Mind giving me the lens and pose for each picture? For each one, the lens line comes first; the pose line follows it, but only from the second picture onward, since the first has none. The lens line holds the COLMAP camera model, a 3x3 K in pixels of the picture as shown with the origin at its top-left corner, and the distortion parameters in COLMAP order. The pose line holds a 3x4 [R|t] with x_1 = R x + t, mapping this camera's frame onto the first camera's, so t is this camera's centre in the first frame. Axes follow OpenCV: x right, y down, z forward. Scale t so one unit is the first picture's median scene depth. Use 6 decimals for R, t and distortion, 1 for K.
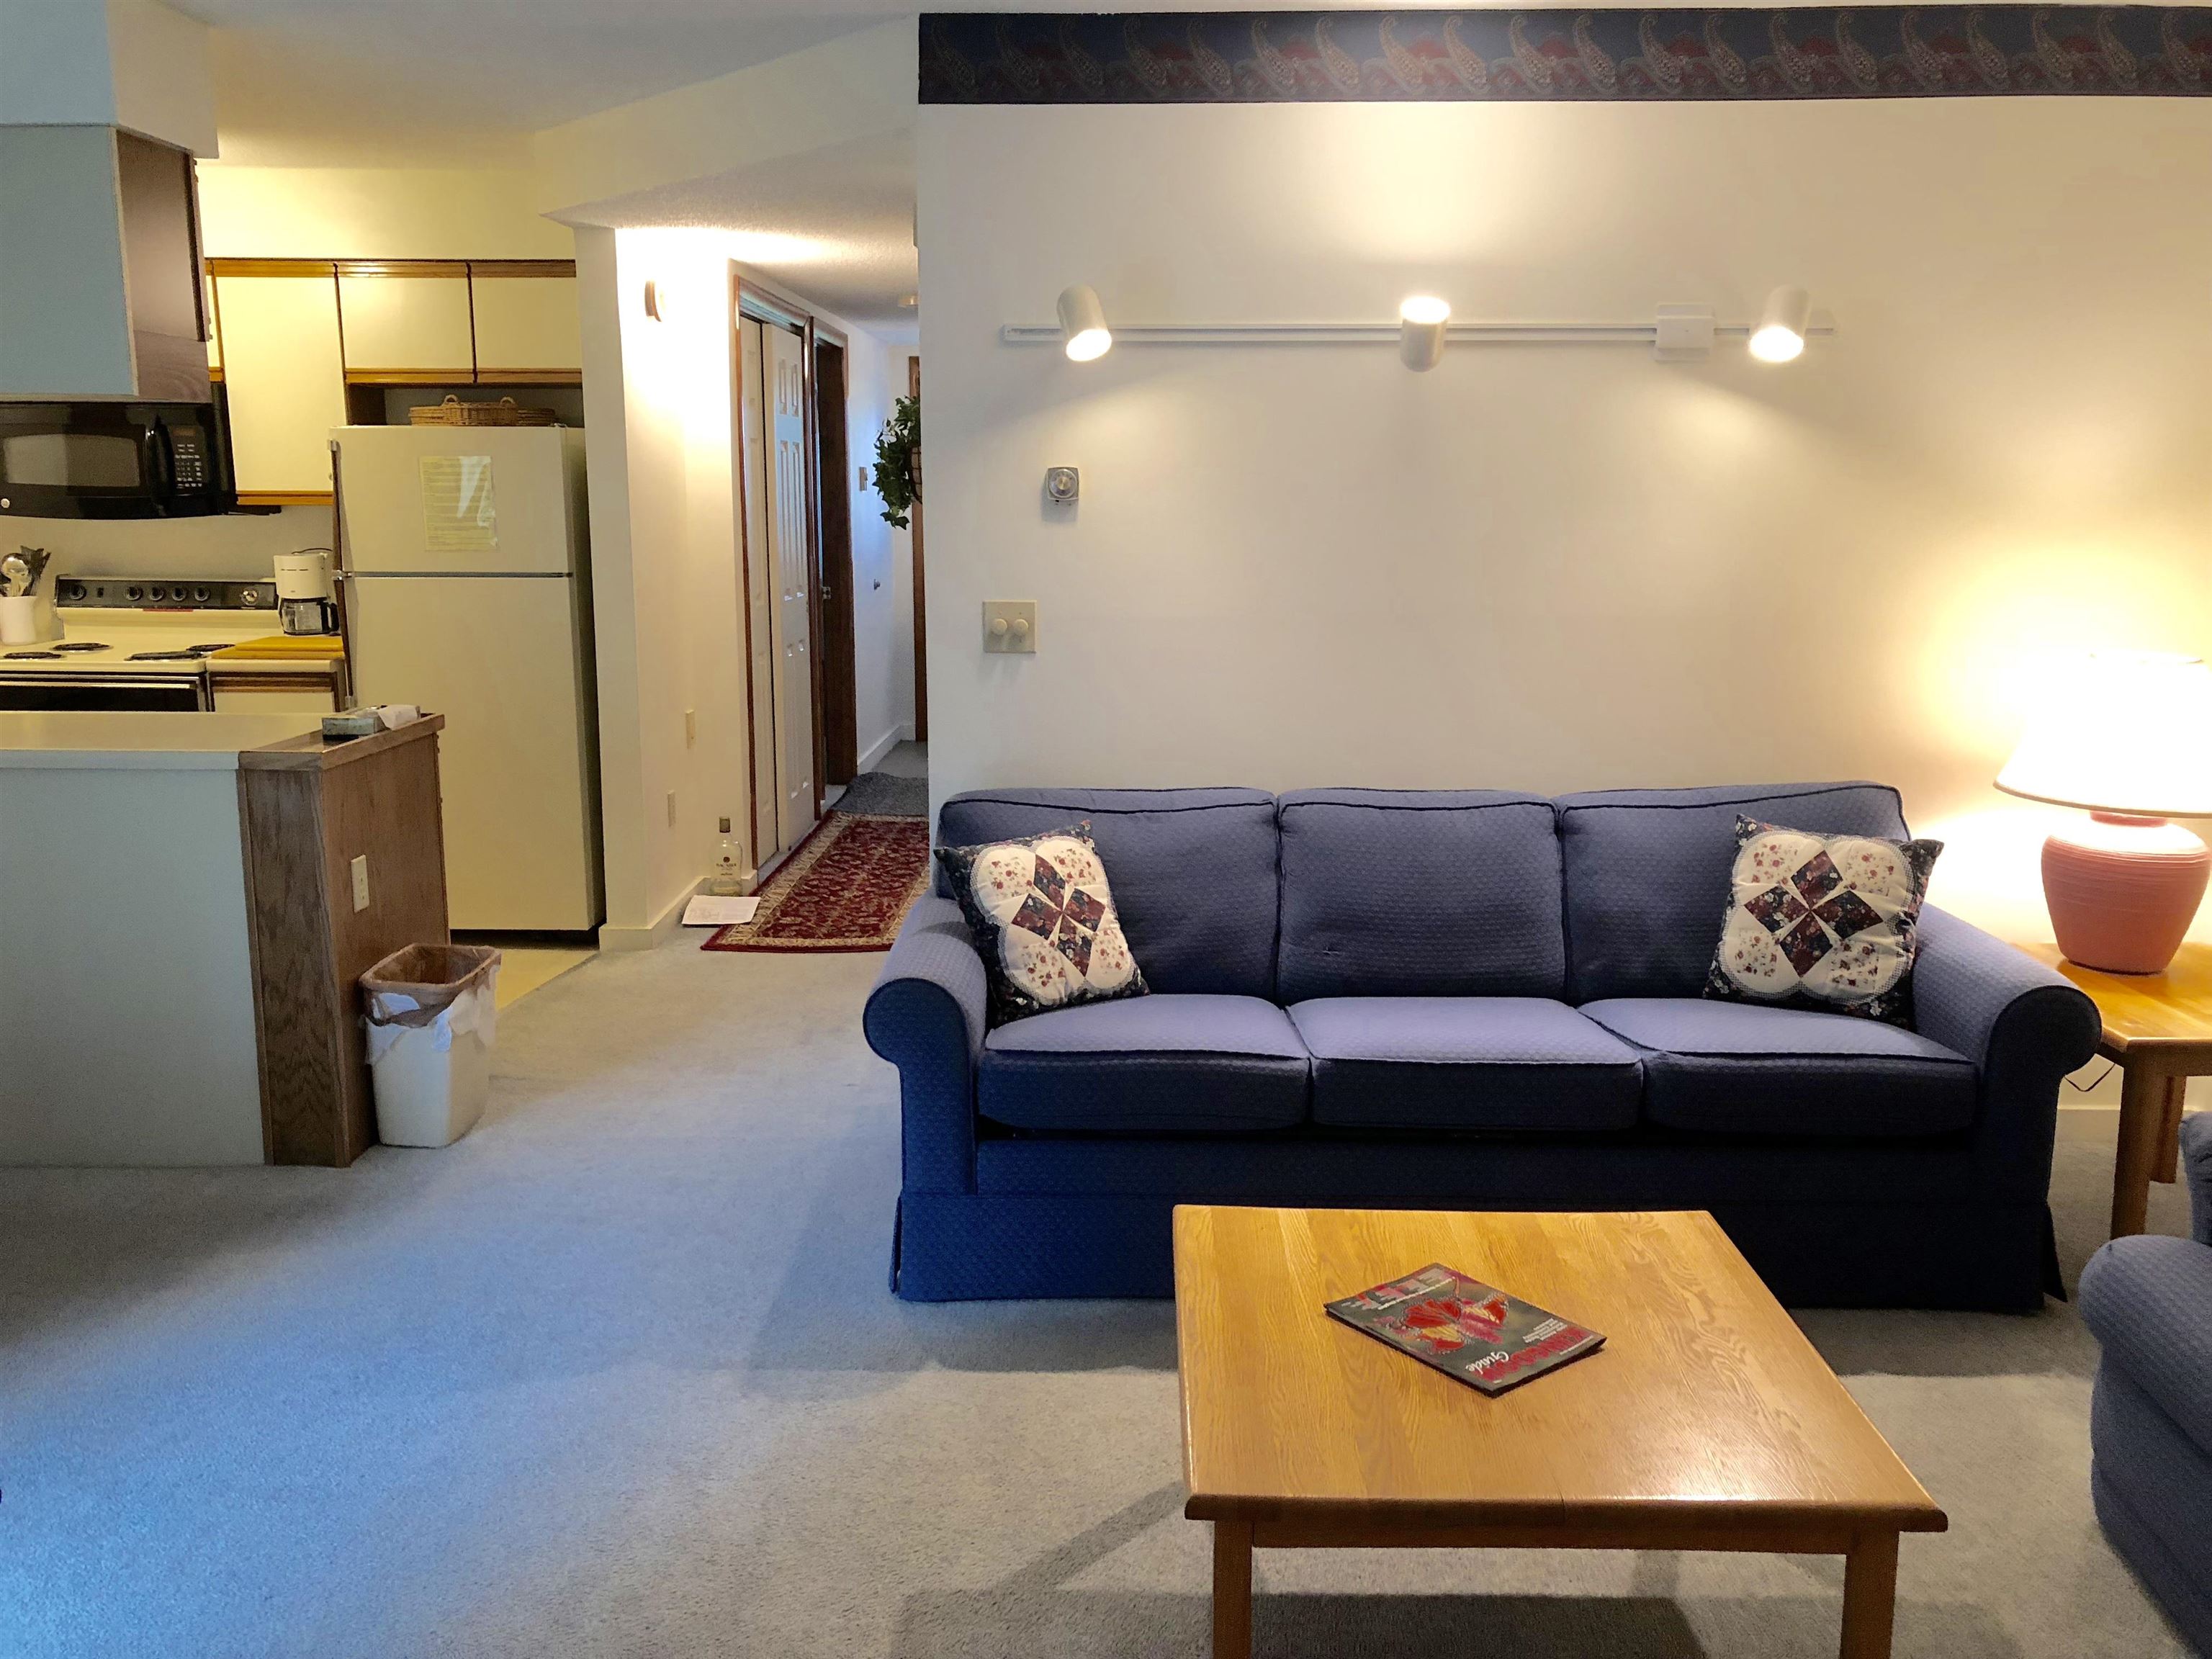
lens RADIAL K [[1790.7, 0, 1117.2], [0, 1790.7, 791.6], [0, 0, 1]] dist [0.042331, -0.046345]
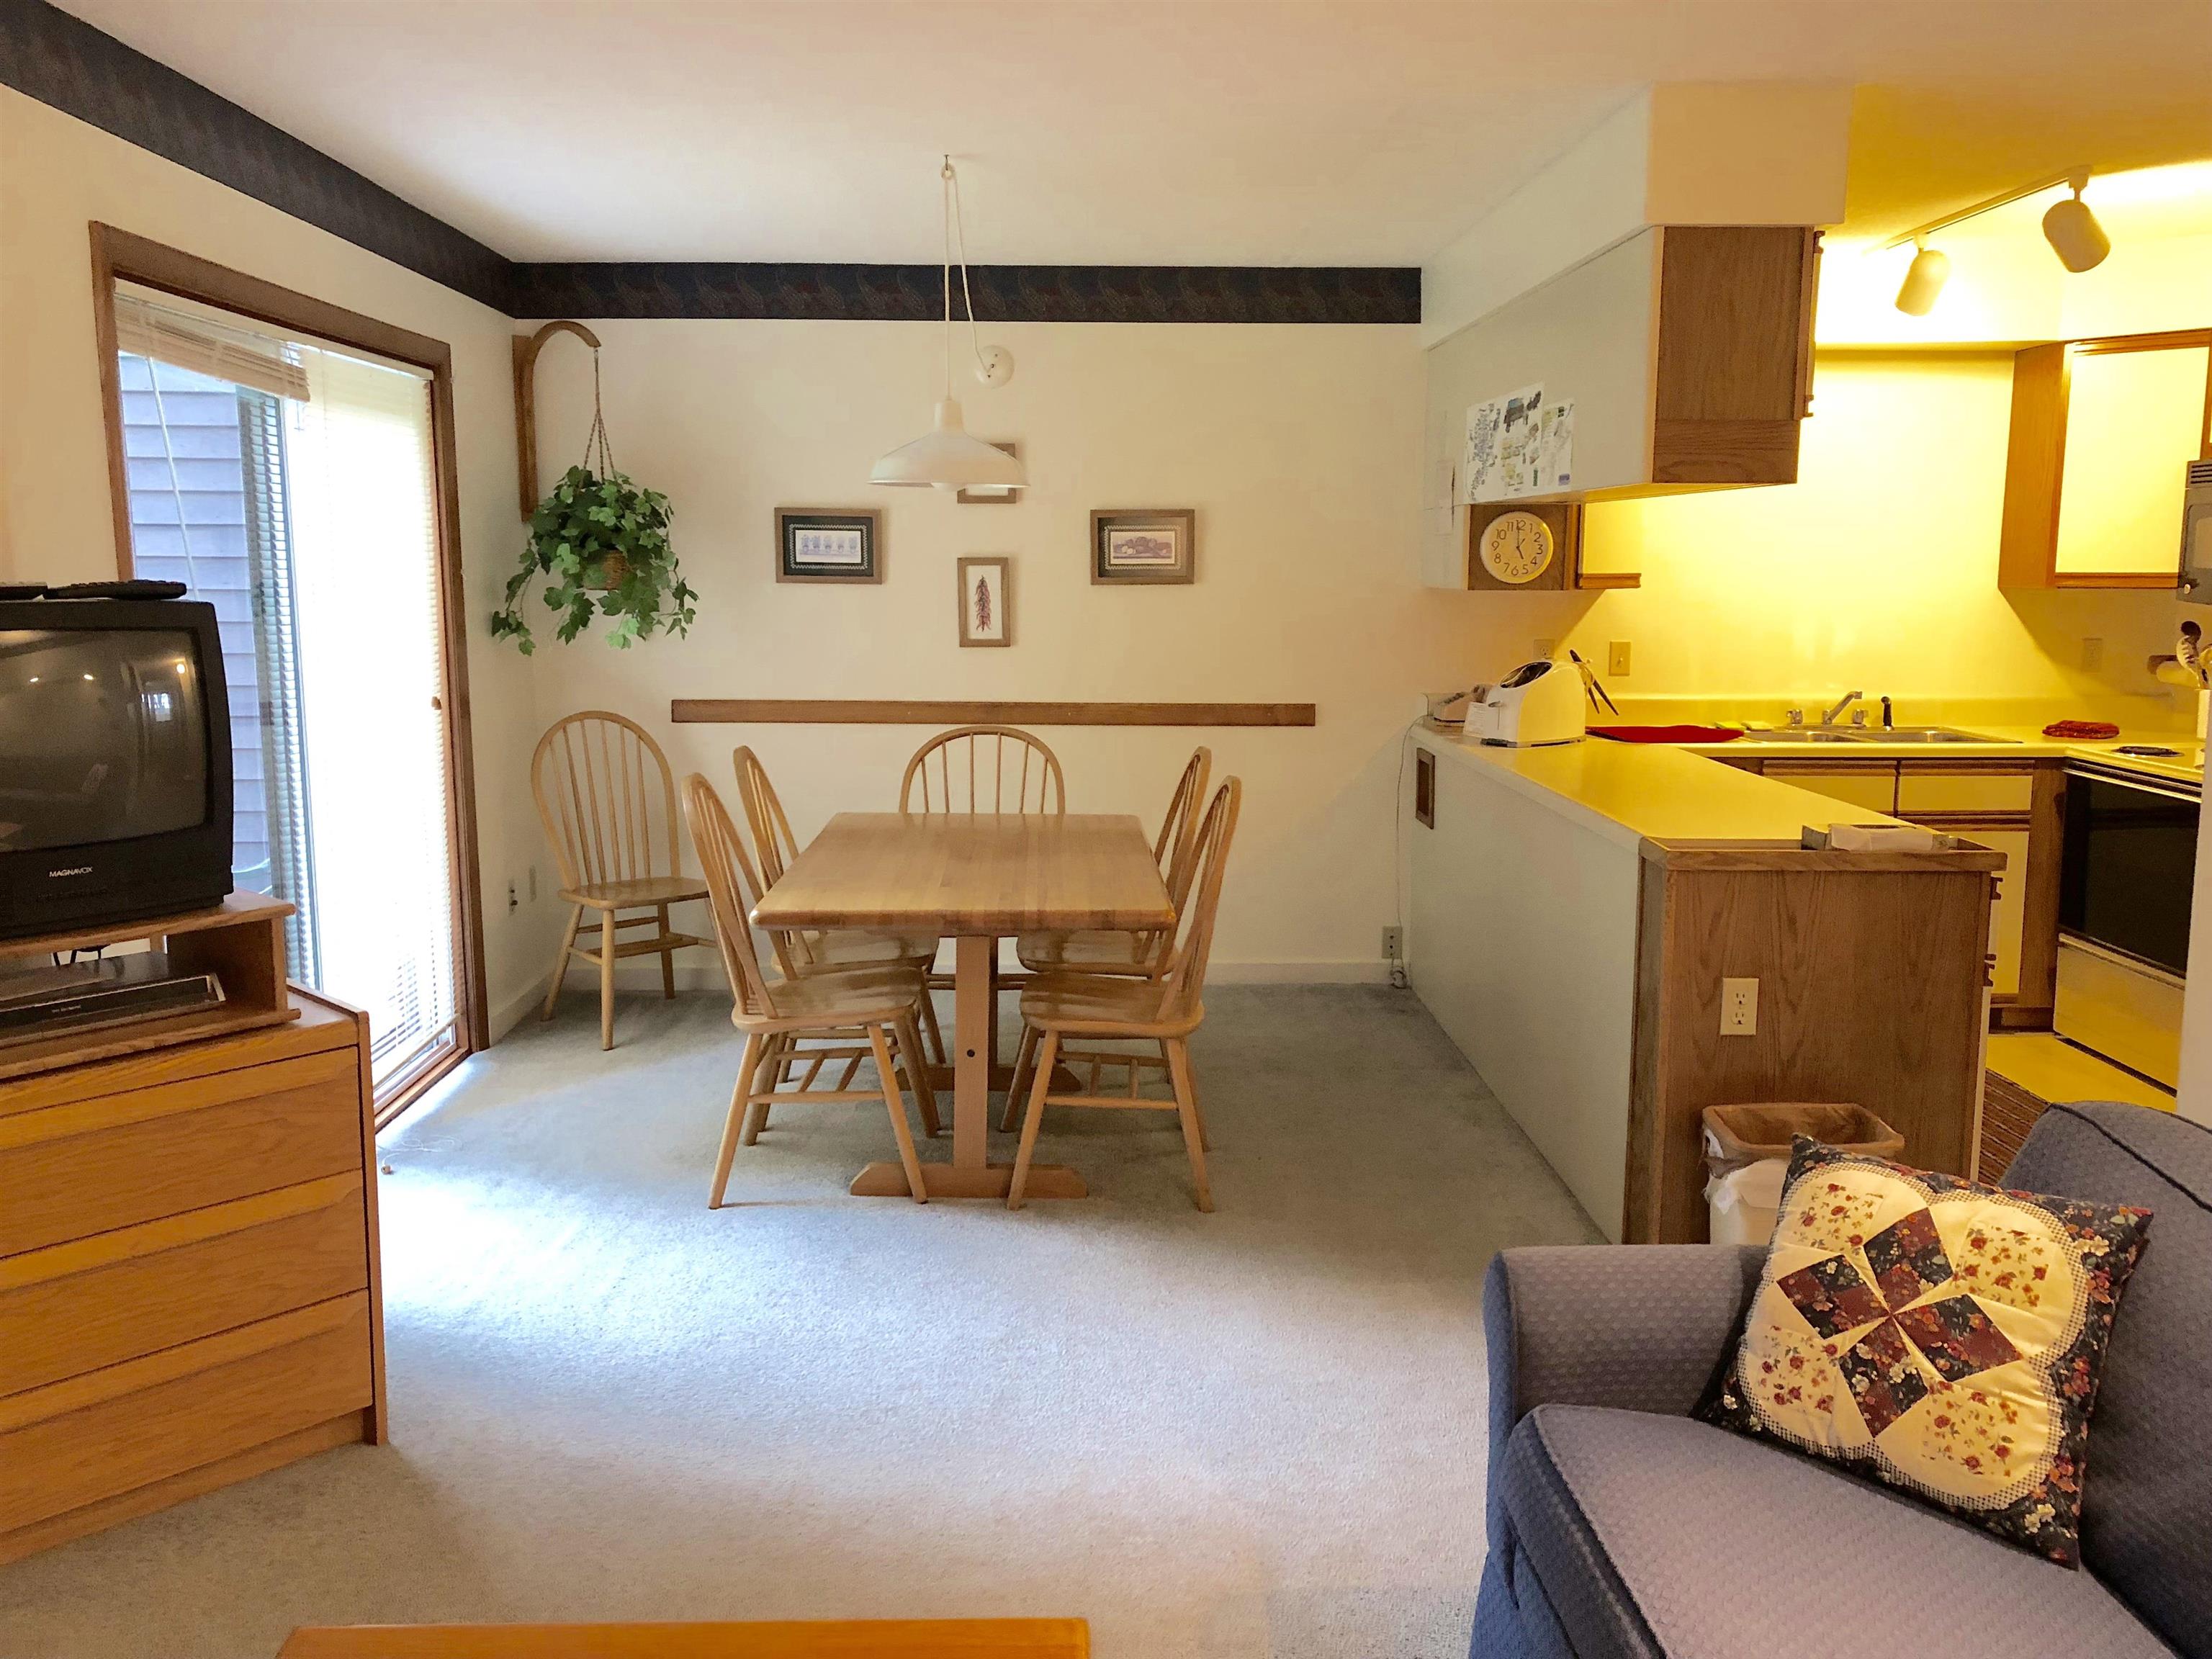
lens RADIAL K [[1790.7, 0, 1115.7], [0, 1790.7, 818.0], [0, 0, 1]] dist [0.042331, -0.046345]
pose [[0.032269, 0.140638, -0.989535, 0.316534], [-0.175874, 0.975401, 0.132894, -0.074309], [0.983884, 0.169745, 0.056210, 0.440945]]
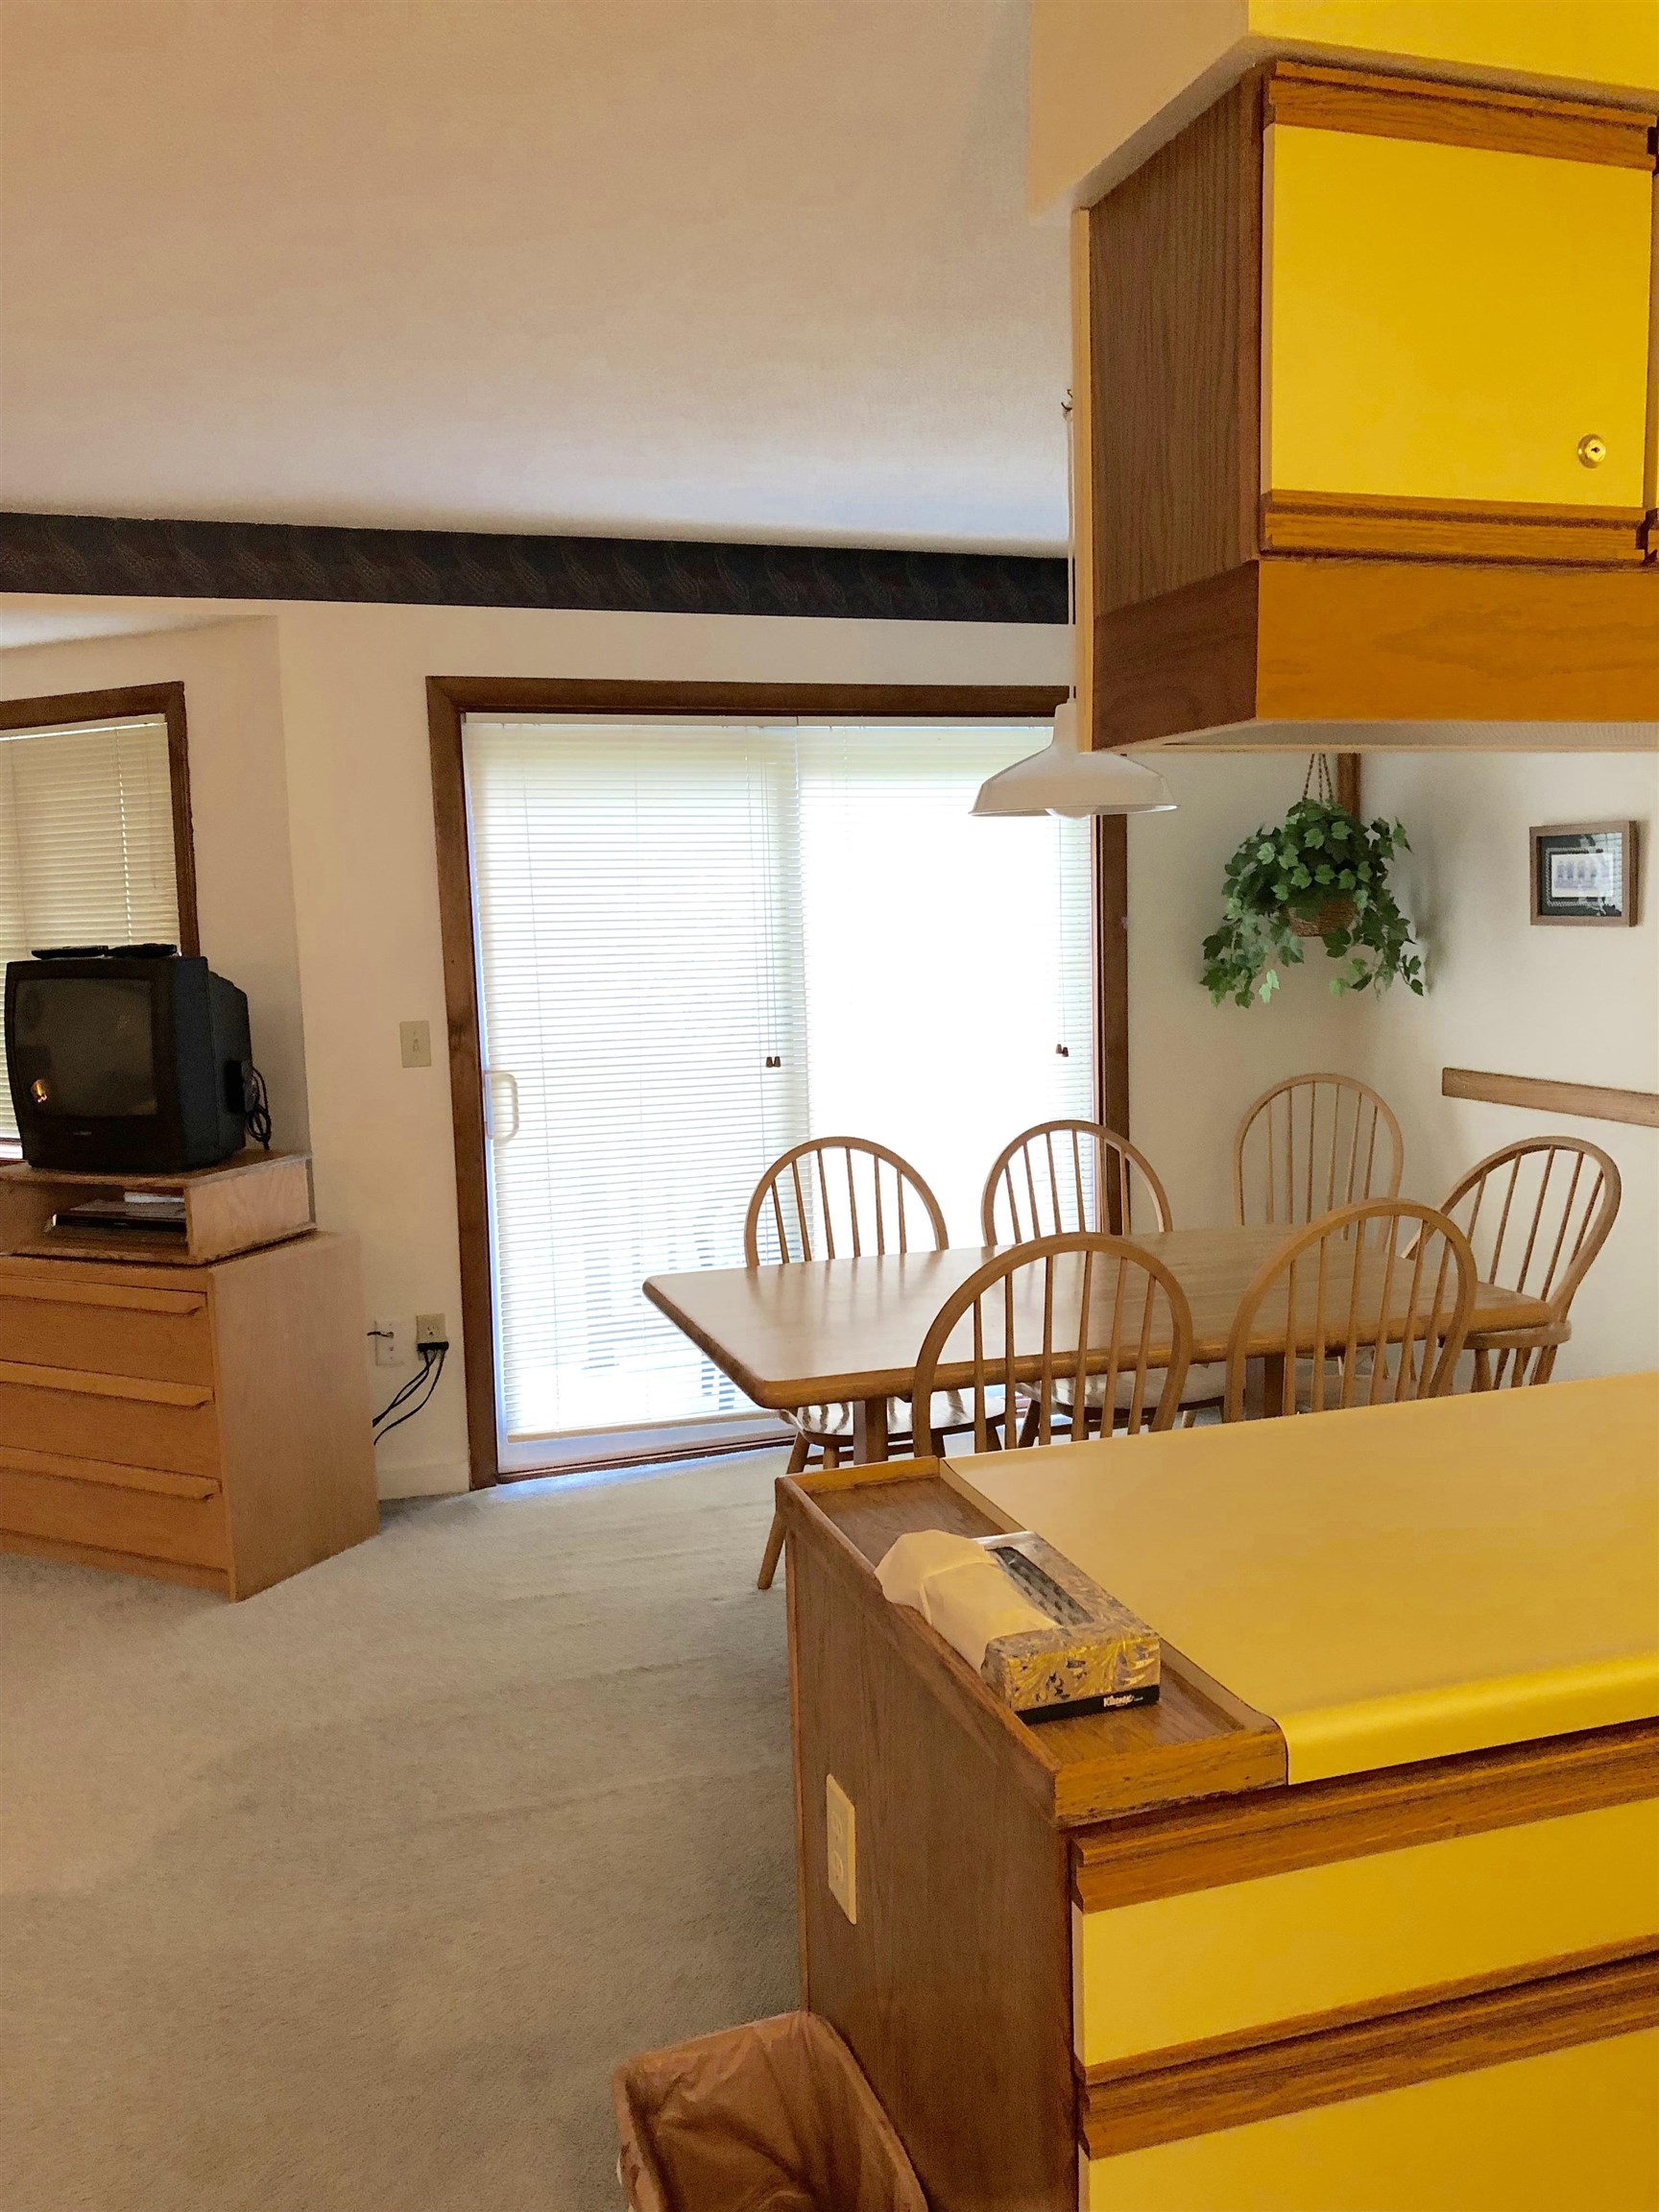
lens RADIAL K [[1790.7, 0, 838.9], [0, 1790.7, 1100.5], [0, 0, 1]] dist [0.042331, -0.046345]
pose [[-0.947105, 0.054641, -0.316237, -0.206712], [-0.034076, 0.962705, 0.268398, -0.164986], [0.319109, 0.264977, -0.909921, 0.942127]]
